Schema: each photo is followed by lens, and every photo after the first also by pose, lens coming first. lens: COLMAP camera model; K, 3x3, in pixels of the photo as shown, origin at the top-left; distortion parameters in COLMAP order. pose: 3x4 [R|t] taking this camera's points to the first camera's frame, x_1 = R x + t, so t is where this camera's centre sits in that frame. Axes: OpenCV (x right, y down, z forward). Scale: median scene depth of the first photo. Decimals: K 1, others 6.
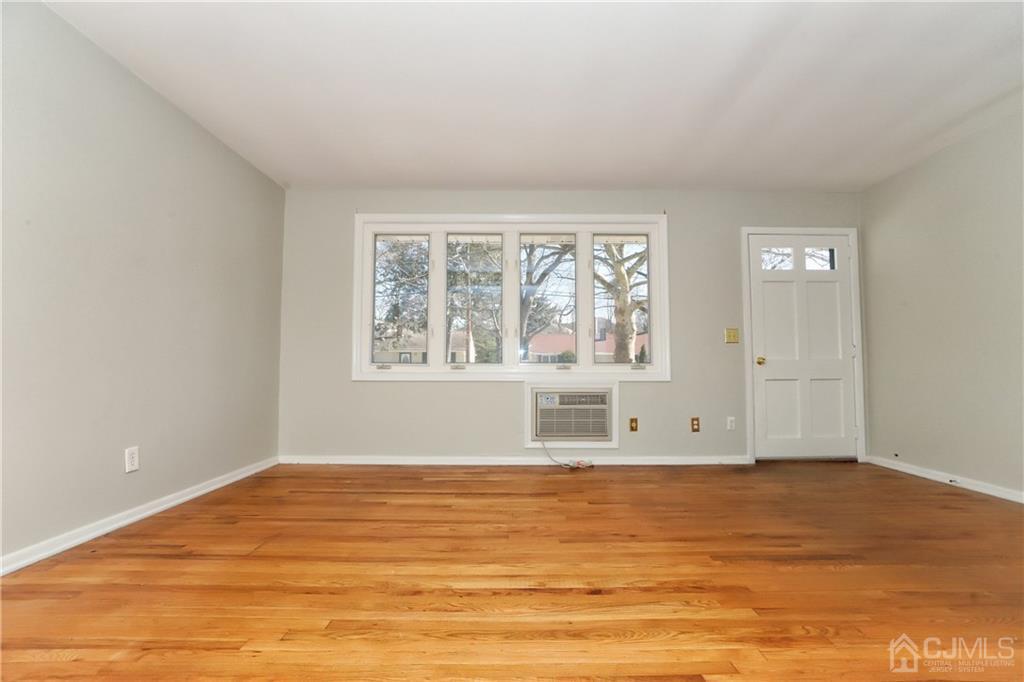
lens RADIAL K [[464.3, 0, 513.4], [0, 464.3, 340.2], [0, 0, 1]] dist [-0.016716, 0.001316]
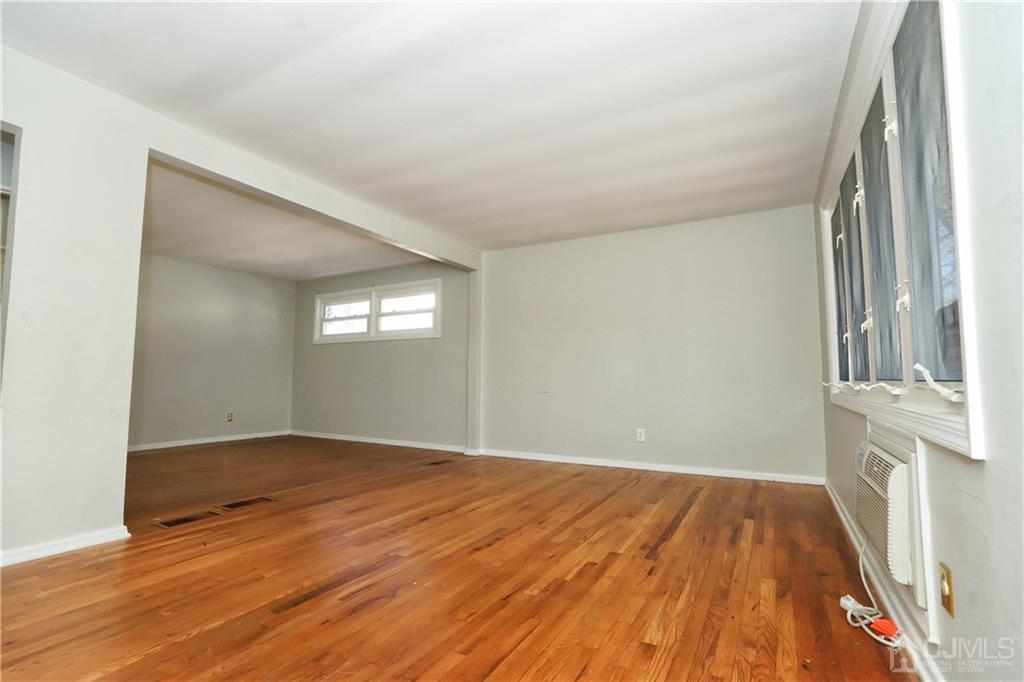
lens RADIAL K [[464.3, 0, 512.5], [0, 464.3, 344.4], [0, 0, 1]] dist [-0.016716, 0.001316]
pose [[-0.490890, -0.073380, -0.868126, 1.257474], [0.046165, 0.992856, -0.110027, 0.091808], [0.869998, -0.094088, -0.483995, 1.754657]]
